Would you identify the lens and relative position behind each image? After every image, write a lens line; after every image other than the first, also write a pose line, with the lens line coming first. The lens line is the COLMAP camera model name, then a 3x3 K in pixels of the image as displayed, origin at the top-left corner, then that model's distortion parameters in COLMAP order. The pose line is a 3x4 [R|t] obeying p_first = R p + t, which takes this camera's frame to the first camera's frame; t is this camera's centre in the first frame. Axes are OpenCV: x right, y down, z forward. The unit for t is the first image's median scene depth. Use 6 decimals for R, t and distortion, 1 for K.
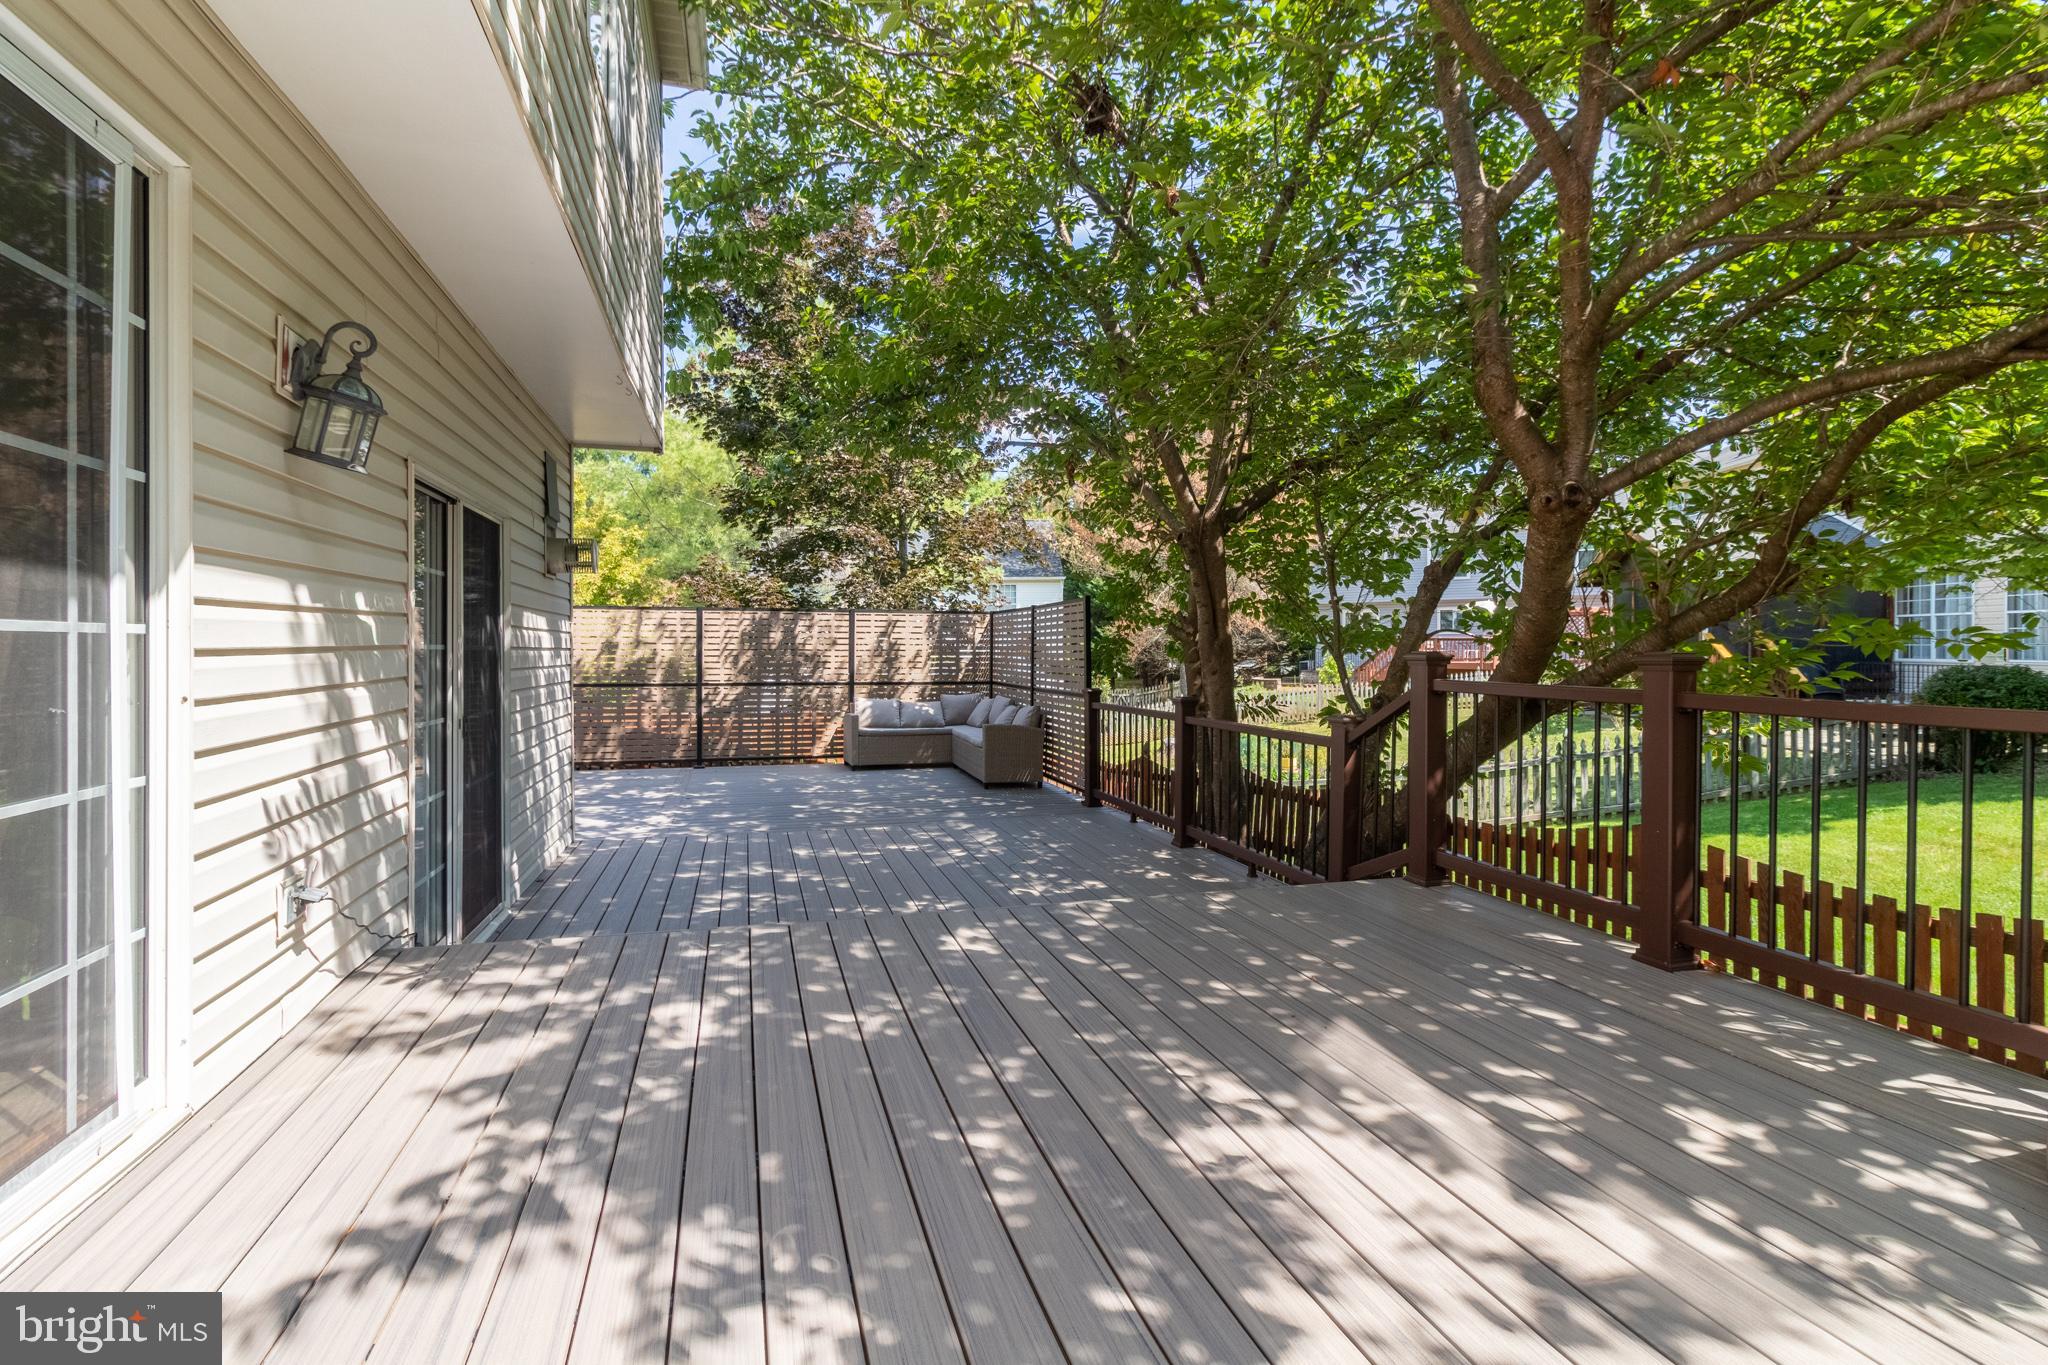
lens RADIAL K [[918.4, 0, 1024.0], [0, 918.4, 682.5], [0, 0, 1]] dist [-0.000421, 0.000415]
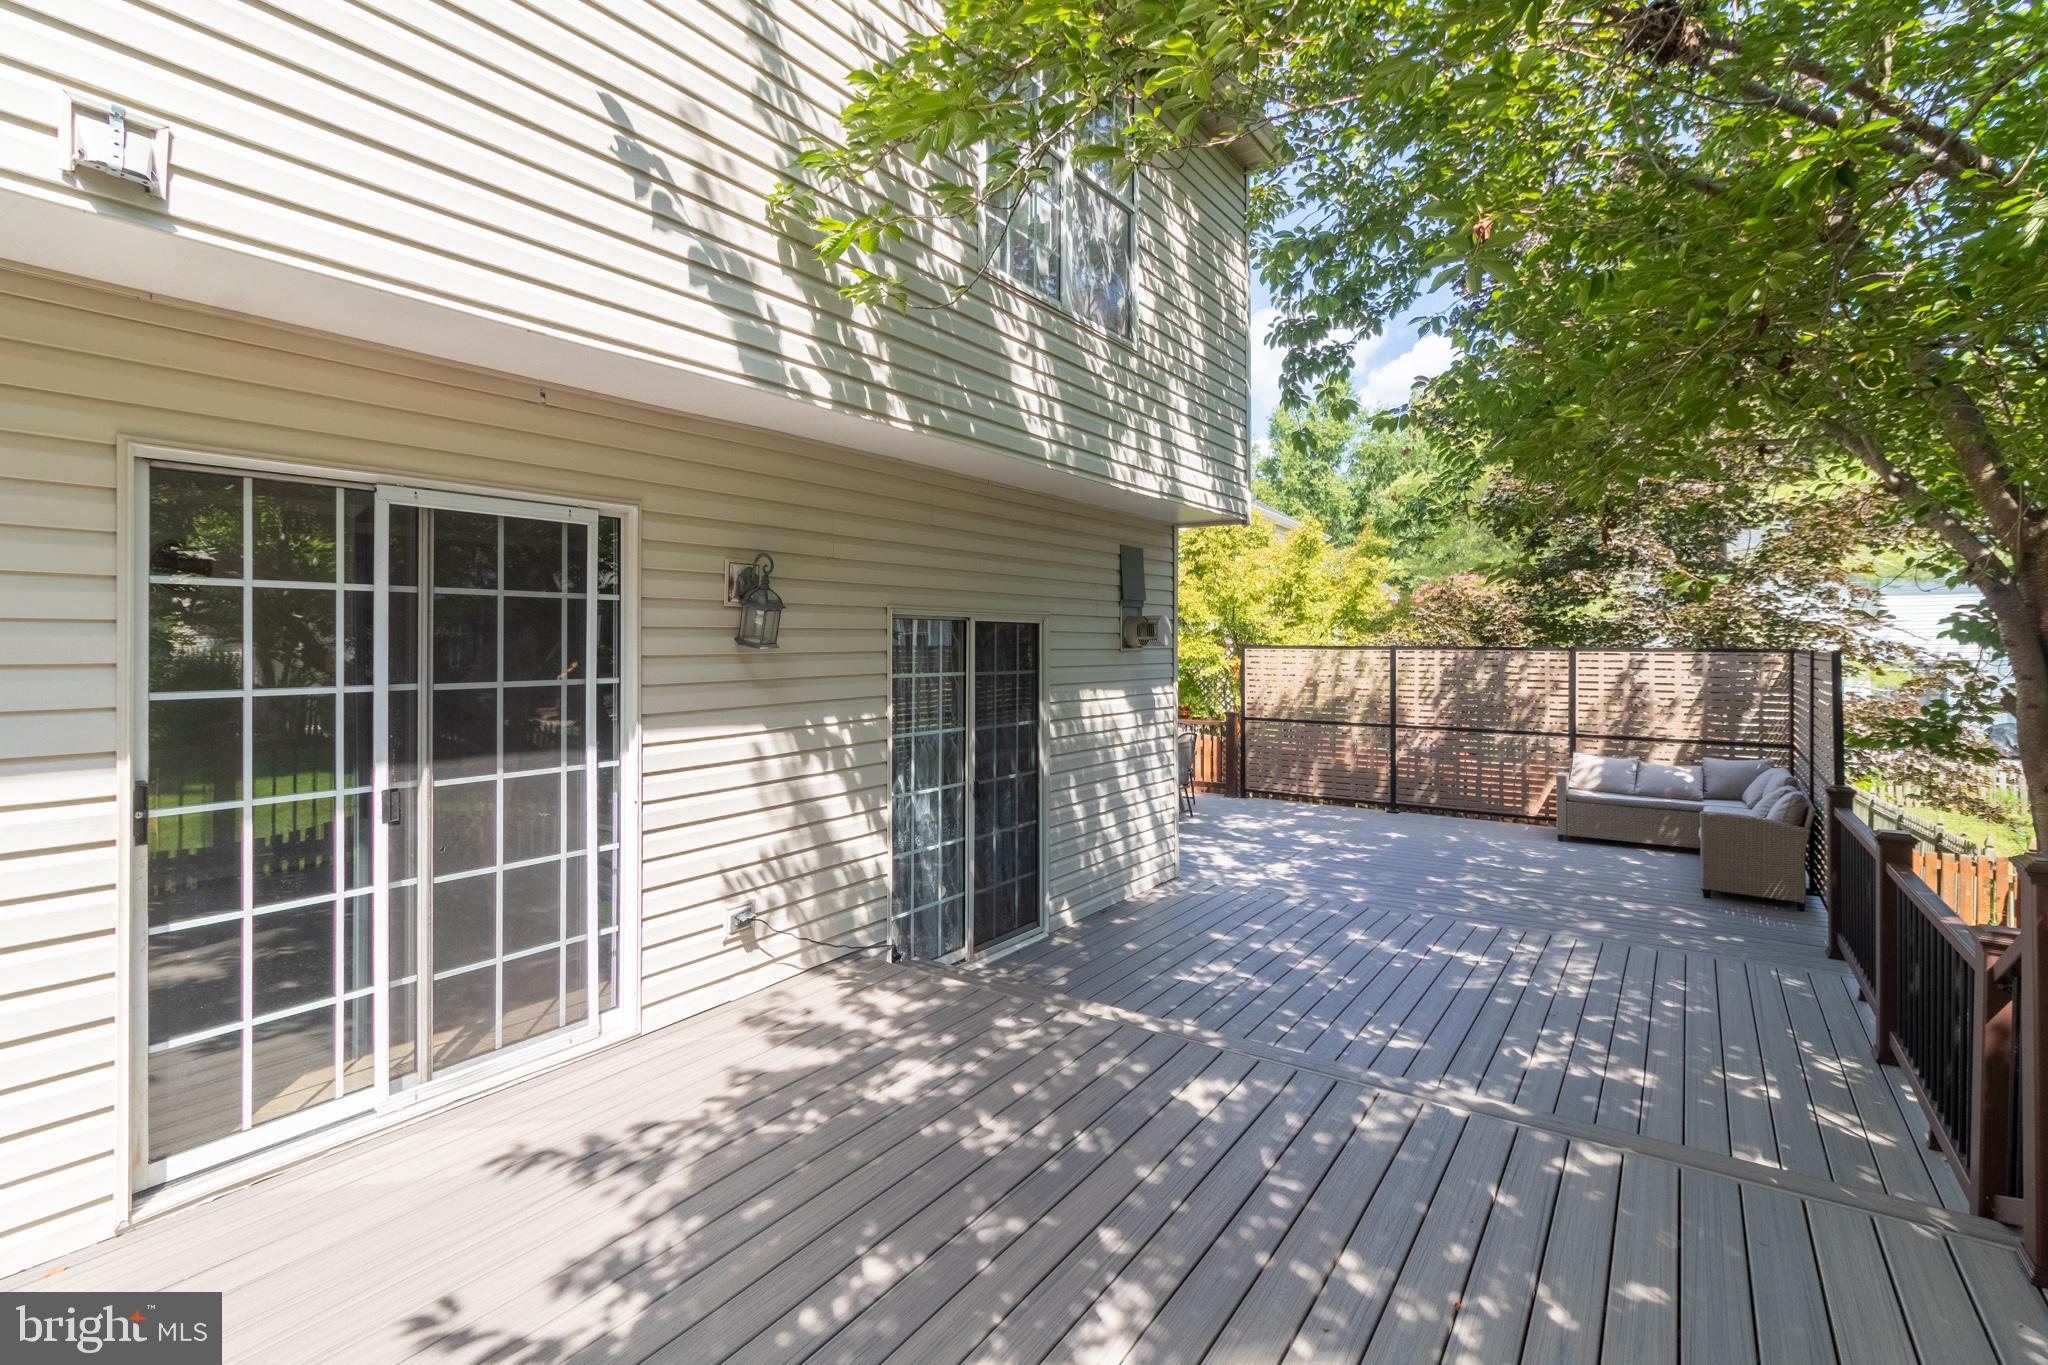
lens RADIAL K [[980.0, 0, 1035.7], [0, 980.0, 652.5], [0, 0, 1]] dist [-0.001091, 0.000952]
pose [[0.663097, 0.011246, -0.748449, 0.668516], [-0.038115, 0.999097, -0.018755, -0.172590], [0.747562, 0.040964, 0.662927, 0.206374]]
